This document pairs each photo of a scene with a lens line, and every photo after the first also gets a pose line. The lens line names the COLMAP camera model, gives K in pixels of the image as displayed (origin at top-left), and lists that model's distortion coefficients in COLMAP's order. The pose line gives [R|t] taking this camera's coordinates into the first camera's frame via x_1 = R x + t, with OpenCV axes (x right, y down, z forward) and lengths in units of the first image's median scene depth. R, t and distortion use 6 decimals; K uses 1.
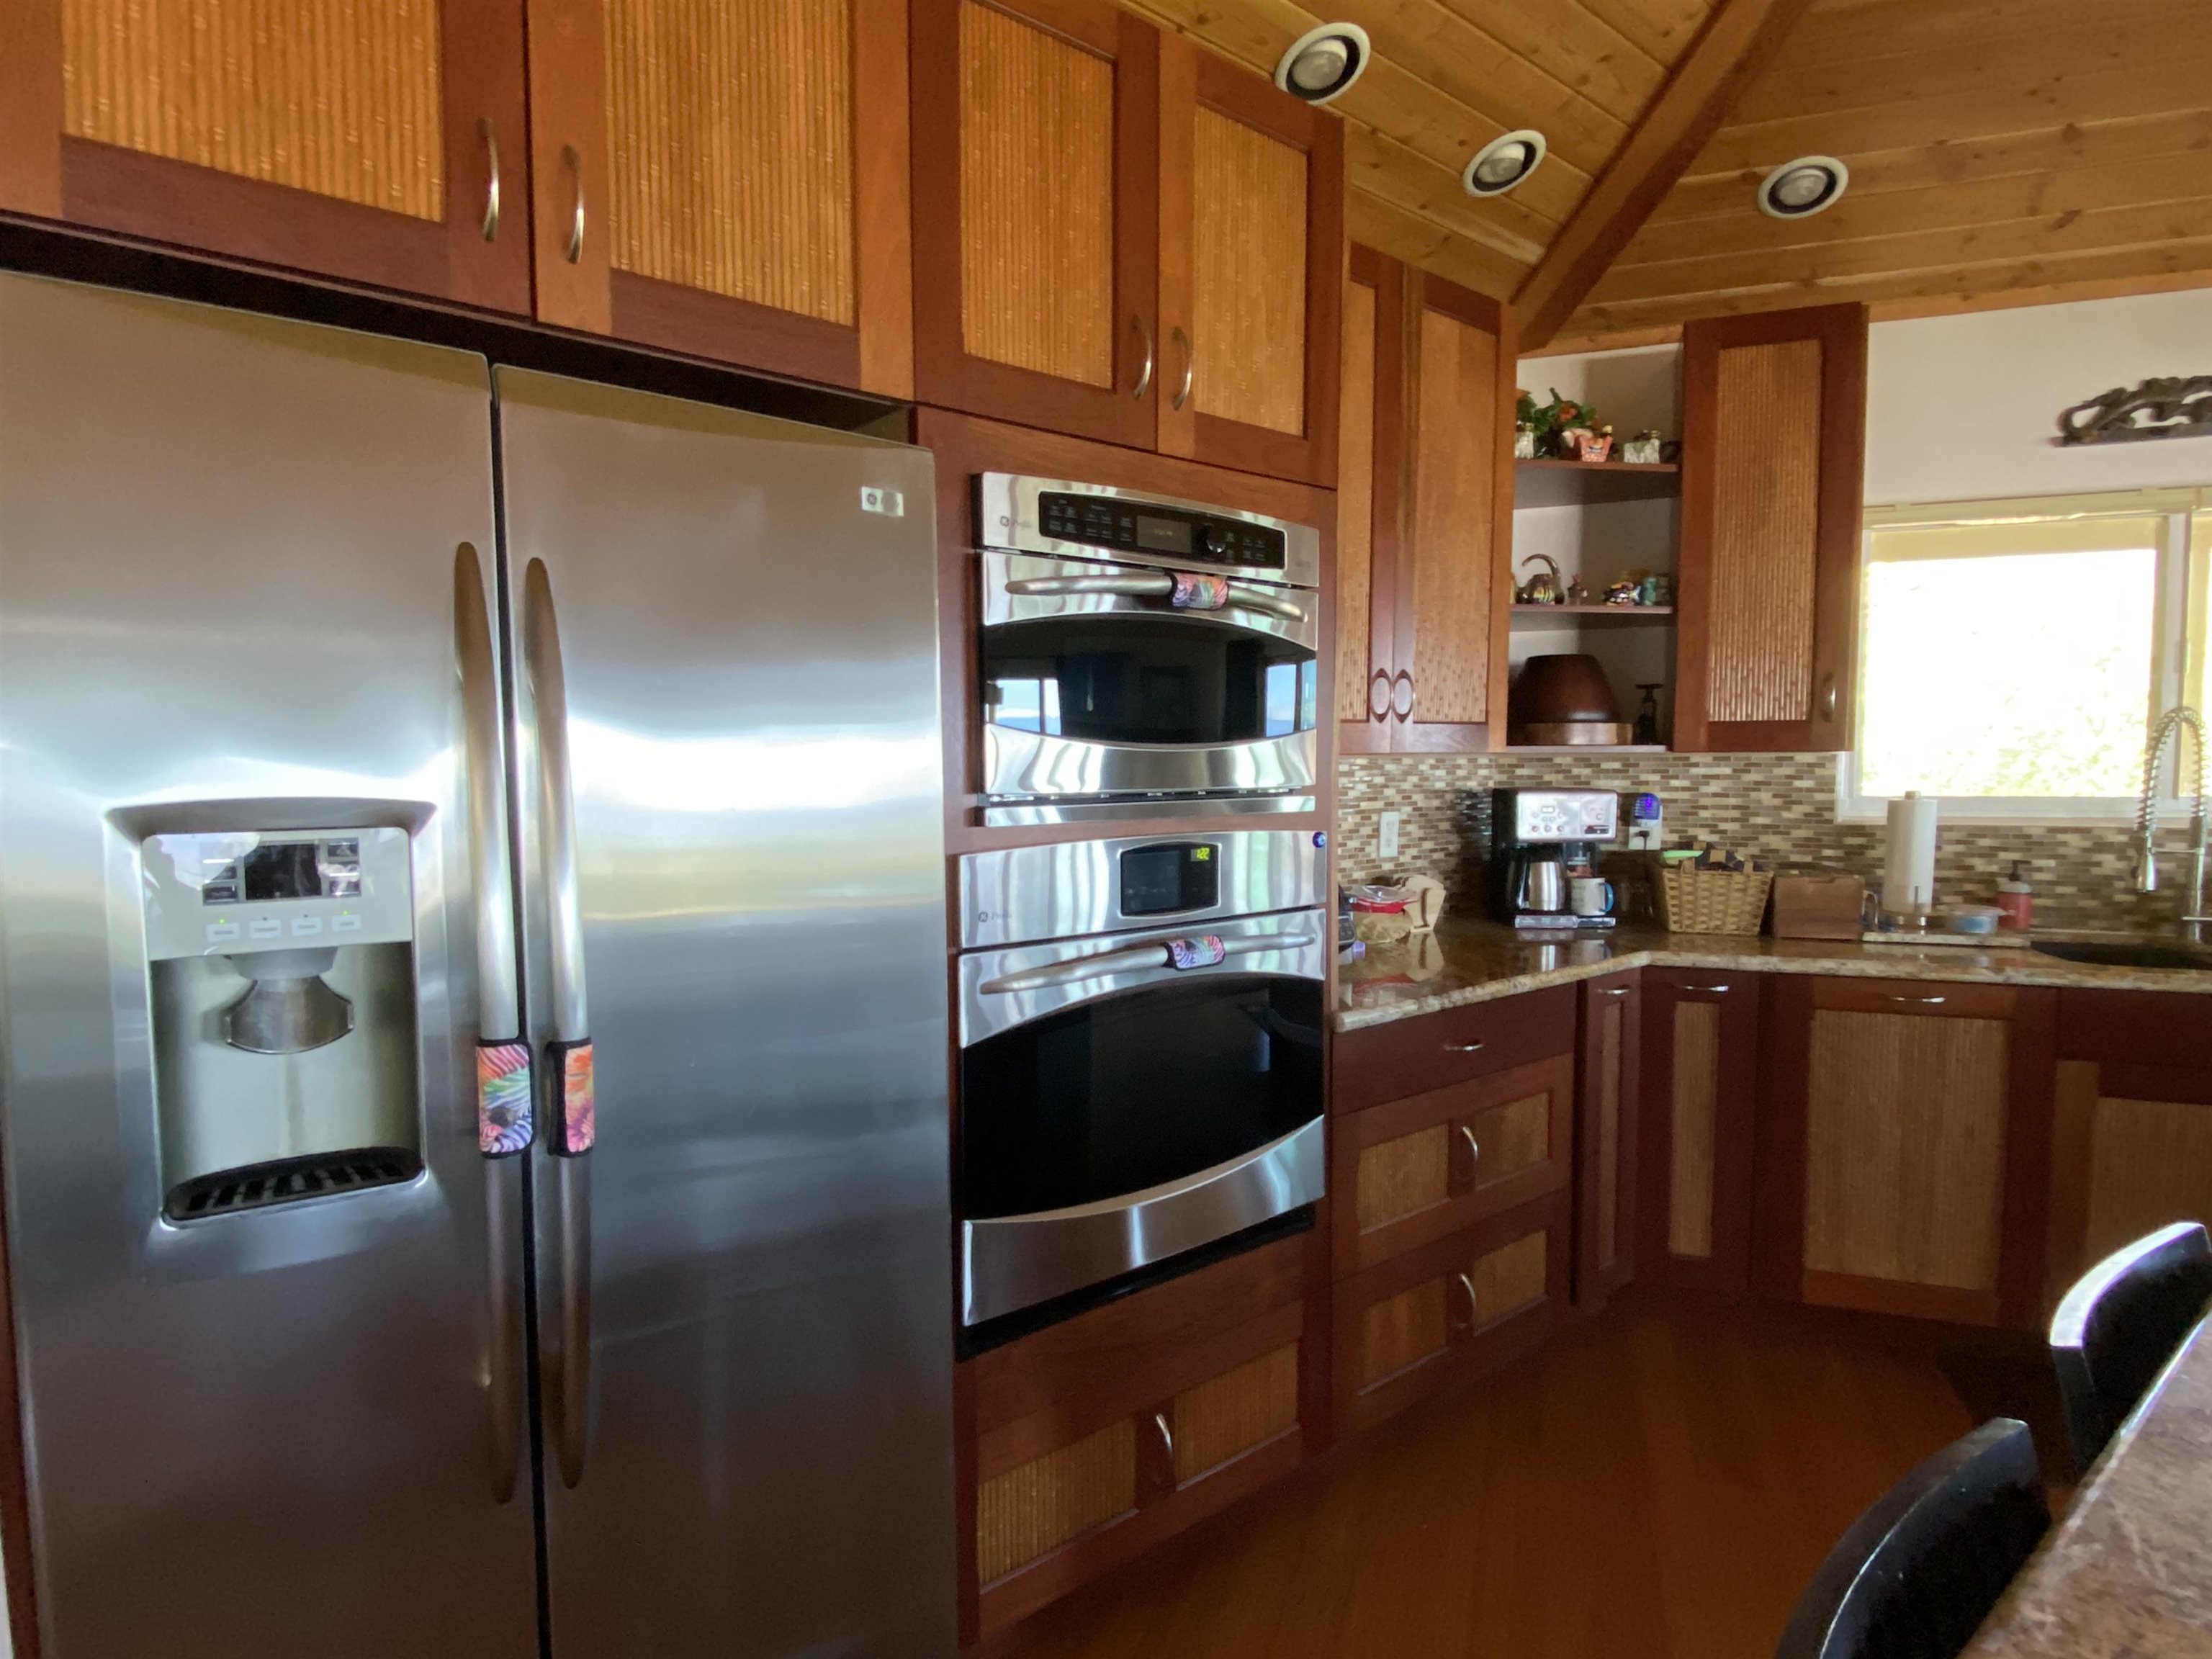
lens RADIAL K [[1194.6, 0, 1098.1], [0, 1194.6, 816.6], [0, 0, 1]] dist [0.063058, -0.057020]
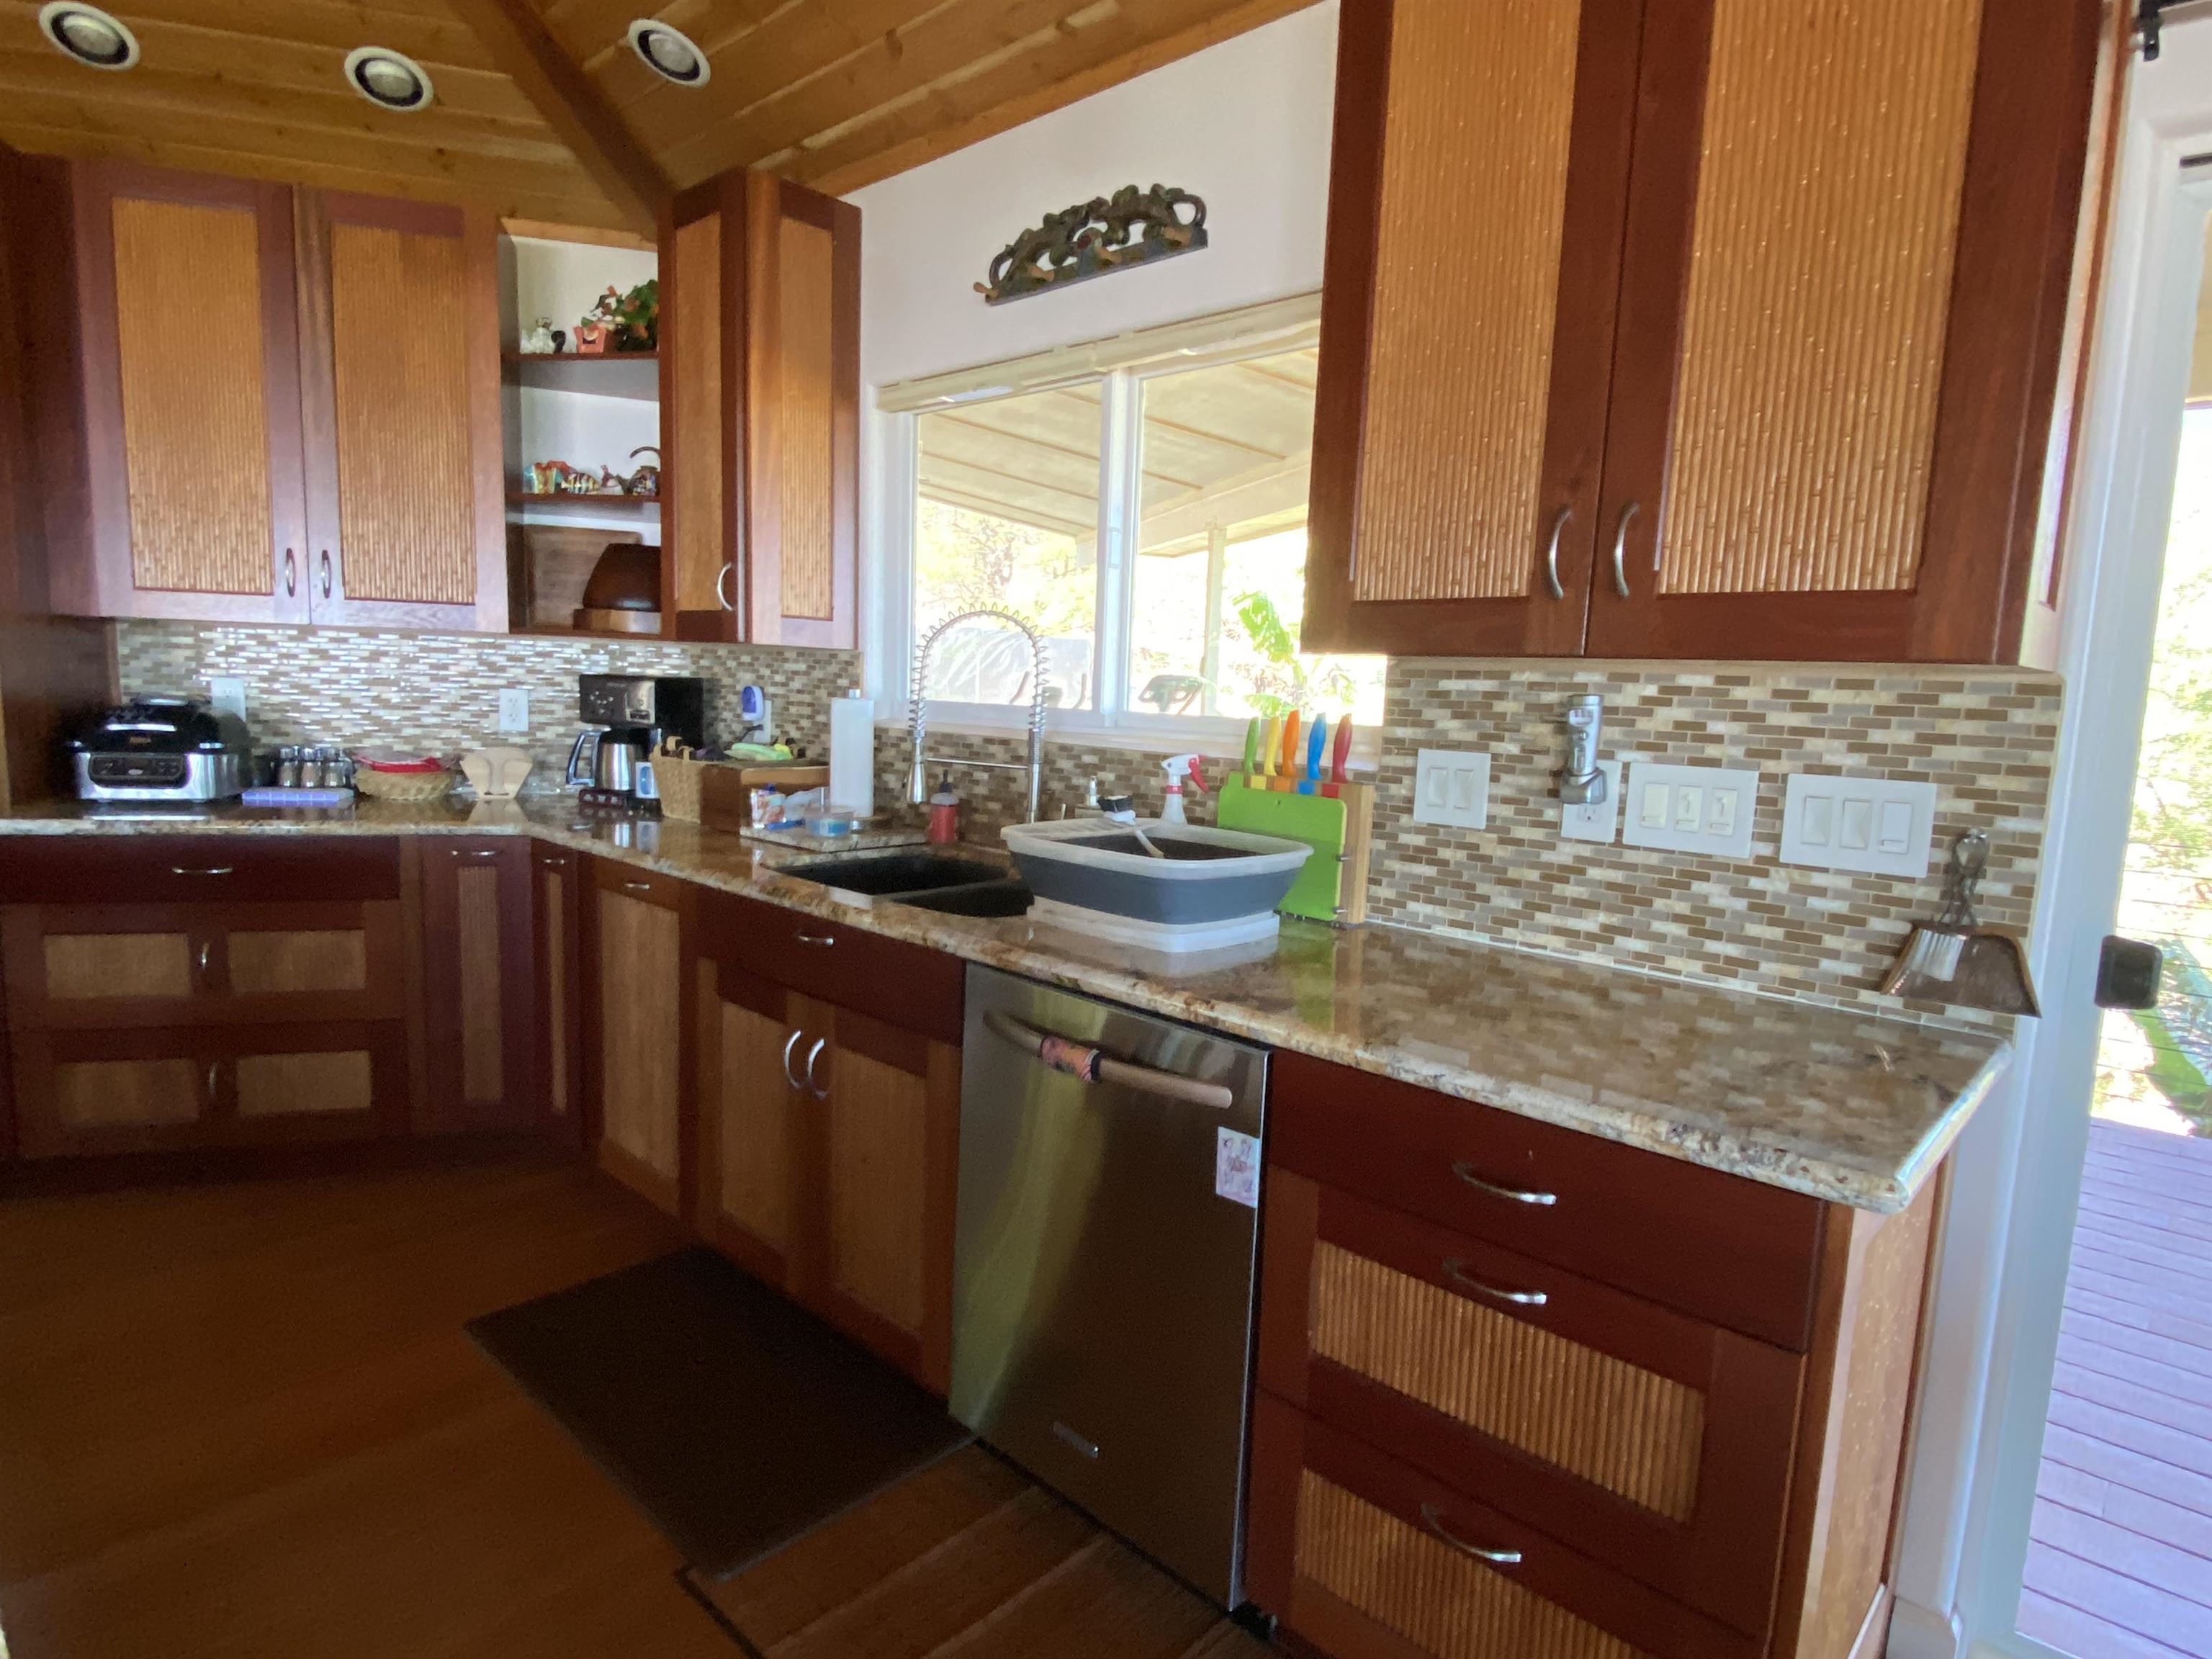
lens RADIAL K [[1194.6, 0, 1098.1], [0, 1194.6, 816.6], [0, 0, 1]] dist [0.063058, -0.057020]
pose [[0.918020, 0.086126, -0.387068, 1.274462], [-0.063453, 0.995456, 0.071003, -0.001004], [0.391424, -0.040622, 0.919313, 0.211165]]
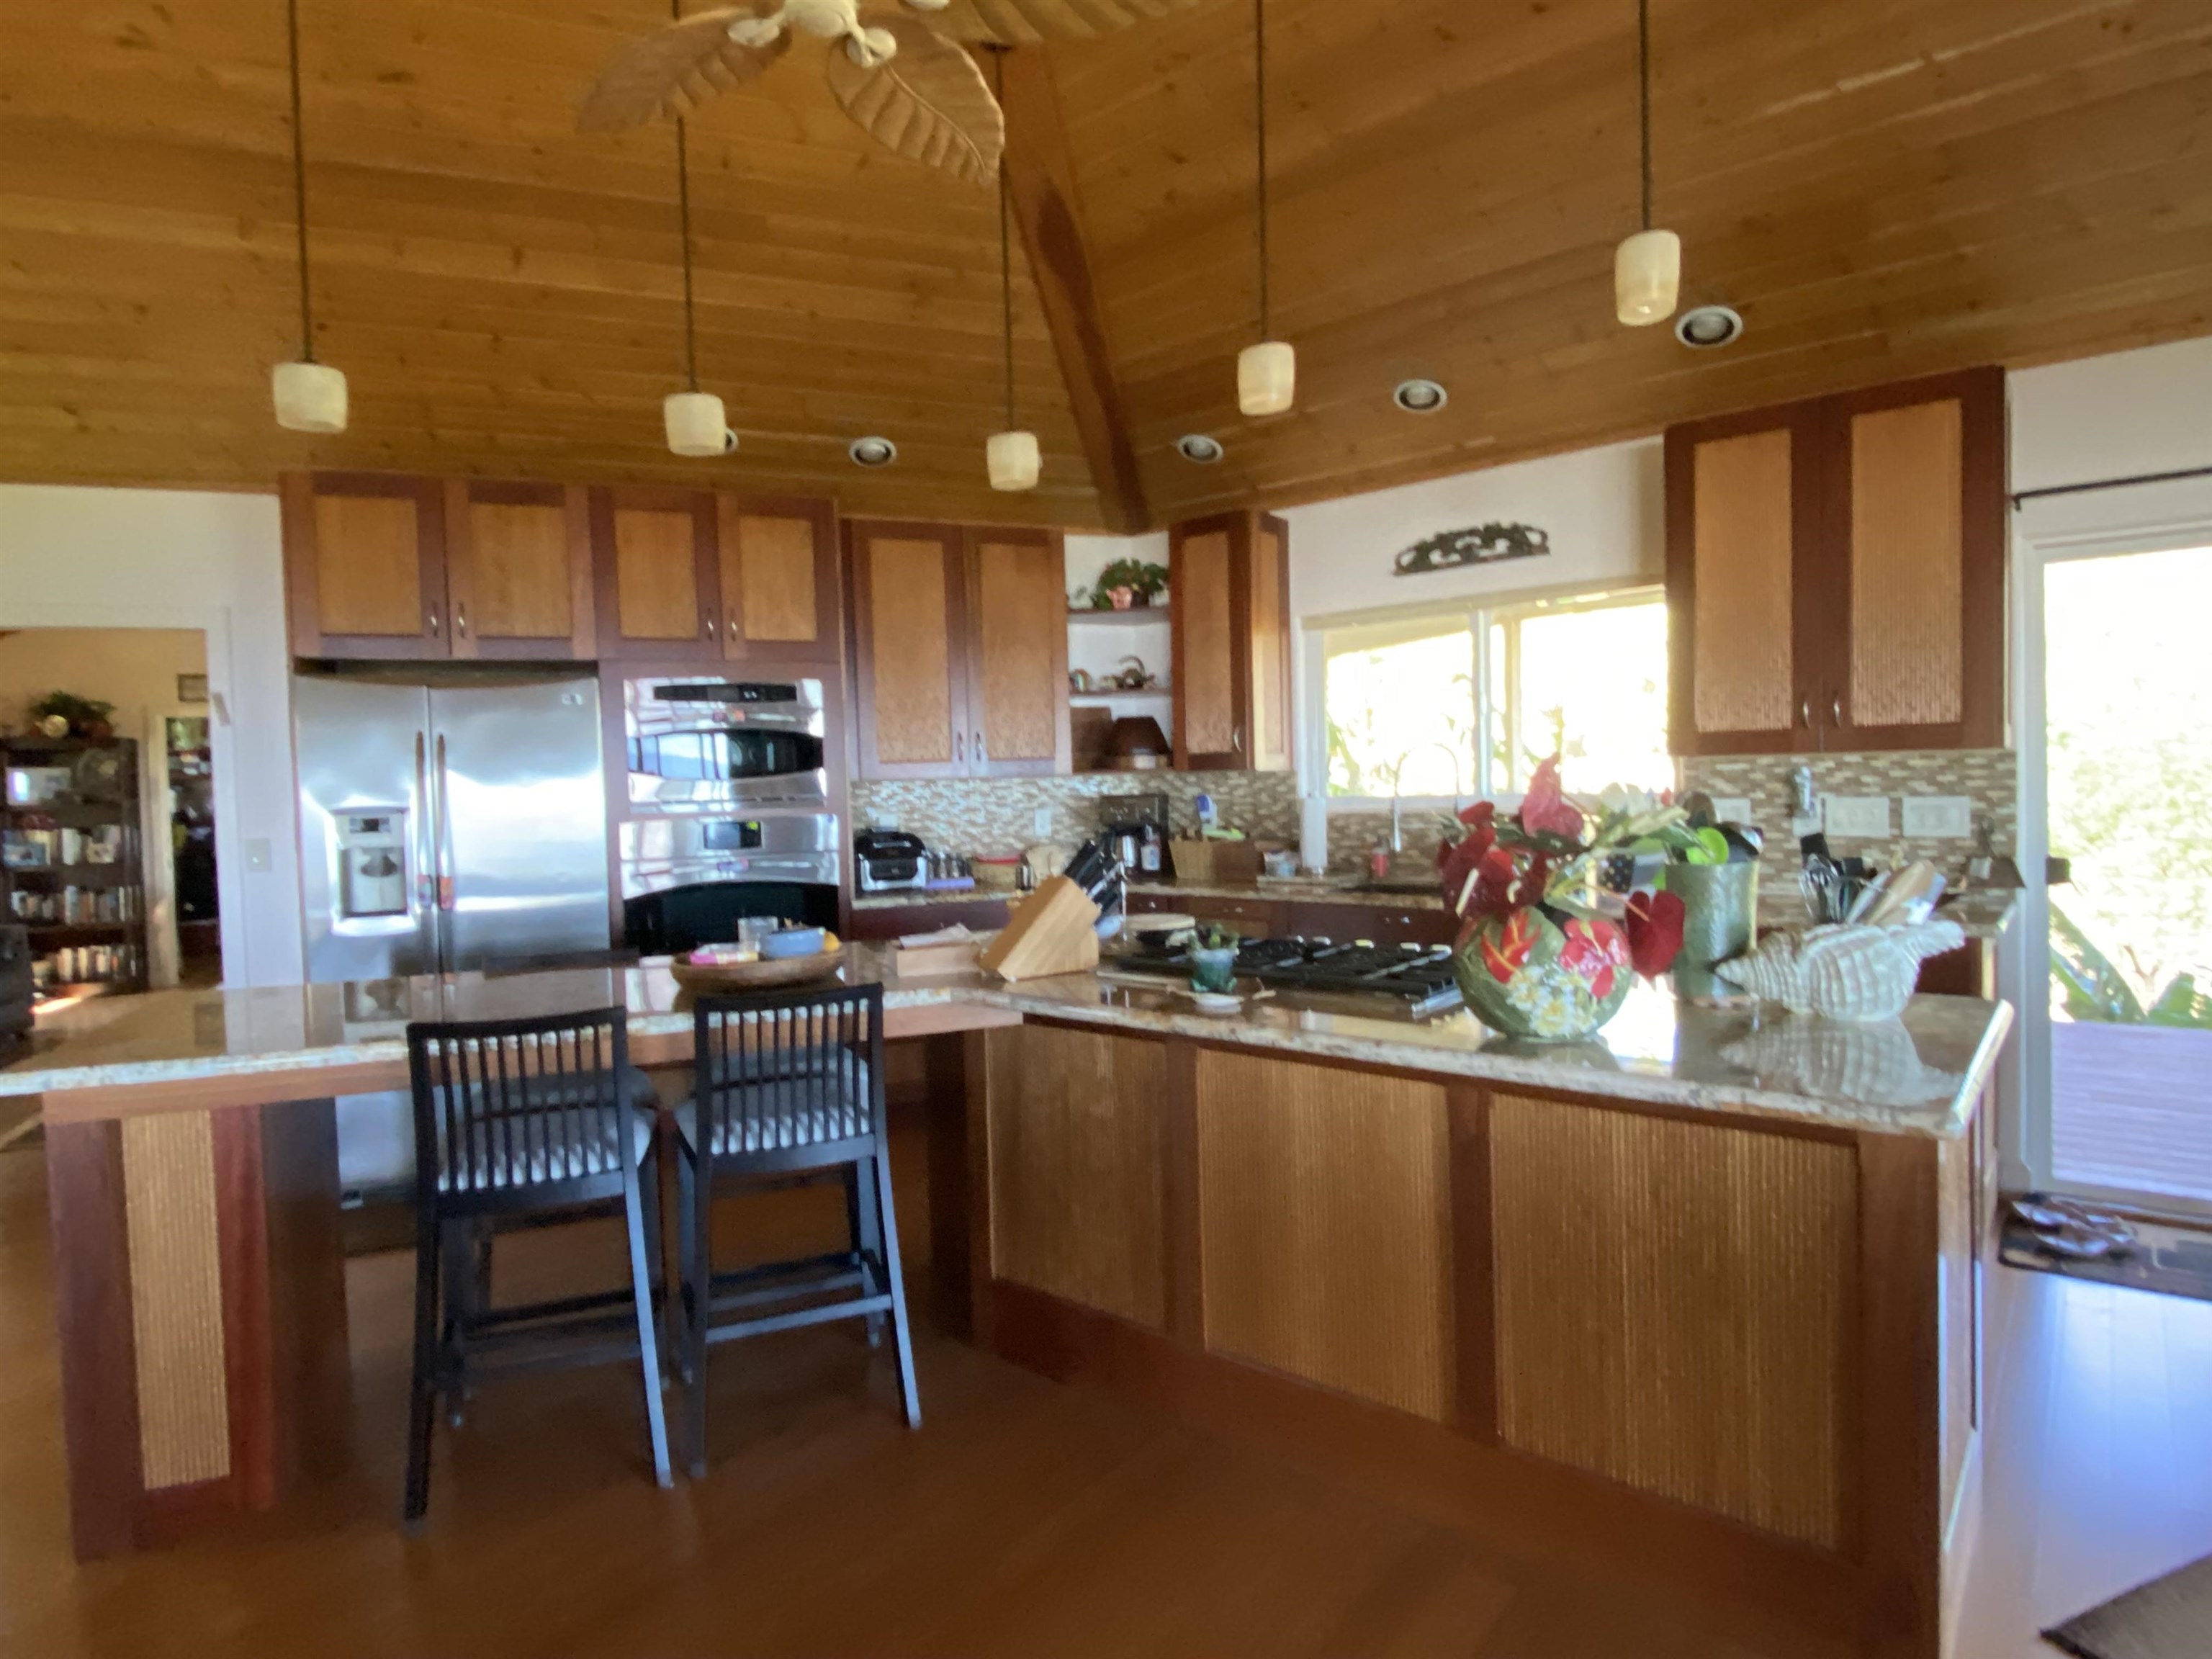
lens RADIAL K [[1176.8, 0, 1106.4], [0, 1176.8, 804.9], [0, 0, 1]] dist [0.063614, -0.051889]
pose [[0.946990, -0.013204, -0.320991, 0.954156], [0.007249, 0.999779, -0.019740, 0.026085], [0.321181, 0.016366, 0.946876, -0.625211]]
